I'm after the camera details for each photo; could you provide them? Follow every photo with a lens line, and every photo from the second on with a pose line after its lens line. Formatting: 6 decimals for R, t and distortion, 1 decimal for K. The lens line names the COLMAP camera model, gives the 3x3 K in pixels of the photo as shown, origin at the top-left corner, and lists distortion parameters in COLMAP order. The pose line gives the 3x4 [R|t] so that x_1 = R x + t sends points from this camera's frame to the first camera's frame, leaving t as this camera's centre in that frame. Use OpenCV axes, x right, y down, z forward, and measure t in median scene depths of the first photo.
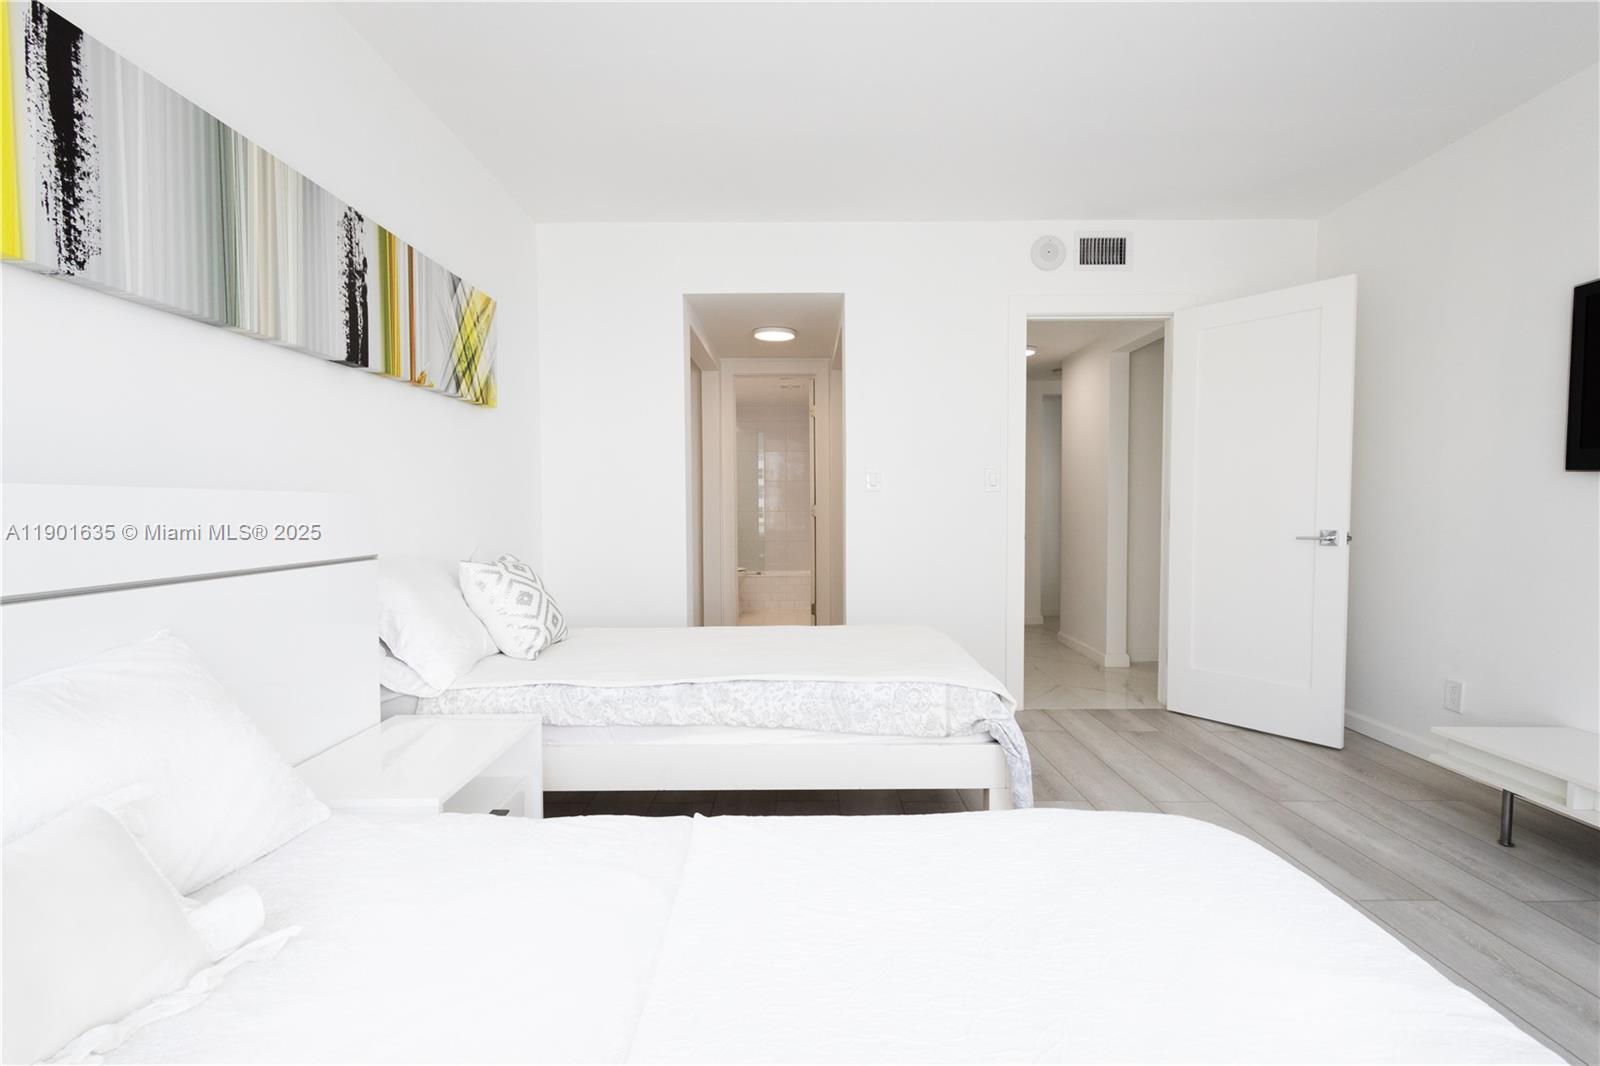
lens RADIAL K [[748.6, 0, 800.0], [0, 748.6, 533.0], [0, 0, 1]] dist [0.000587, -0.004891]
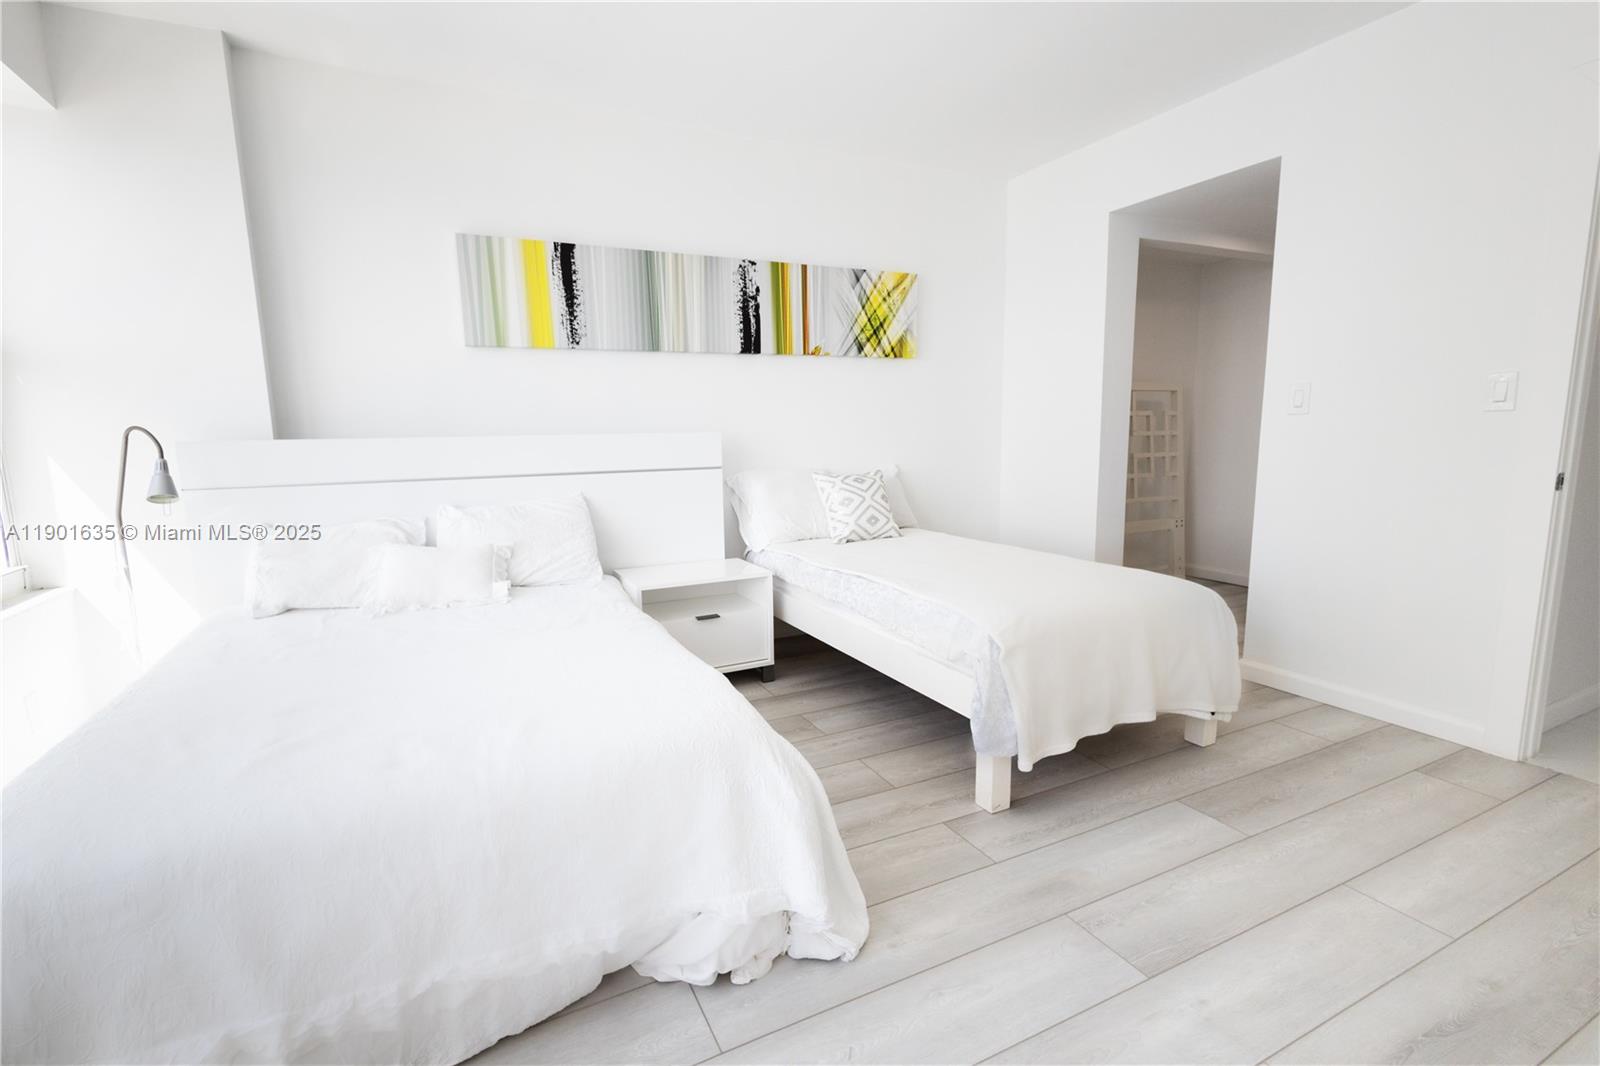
lens RADIAL K [[748.6, 0, 800.0], [0, 748.6, 533.0], [0, 0, 1]] dist [0.000587, -0.004891]
pose [[0.434546, 0.123241, -0.892178, 1.006157], [-0.017611, 0.991567, 0.128392, -0.040663], [0.900477, -0.040080, 0.433052, 0.343137]]
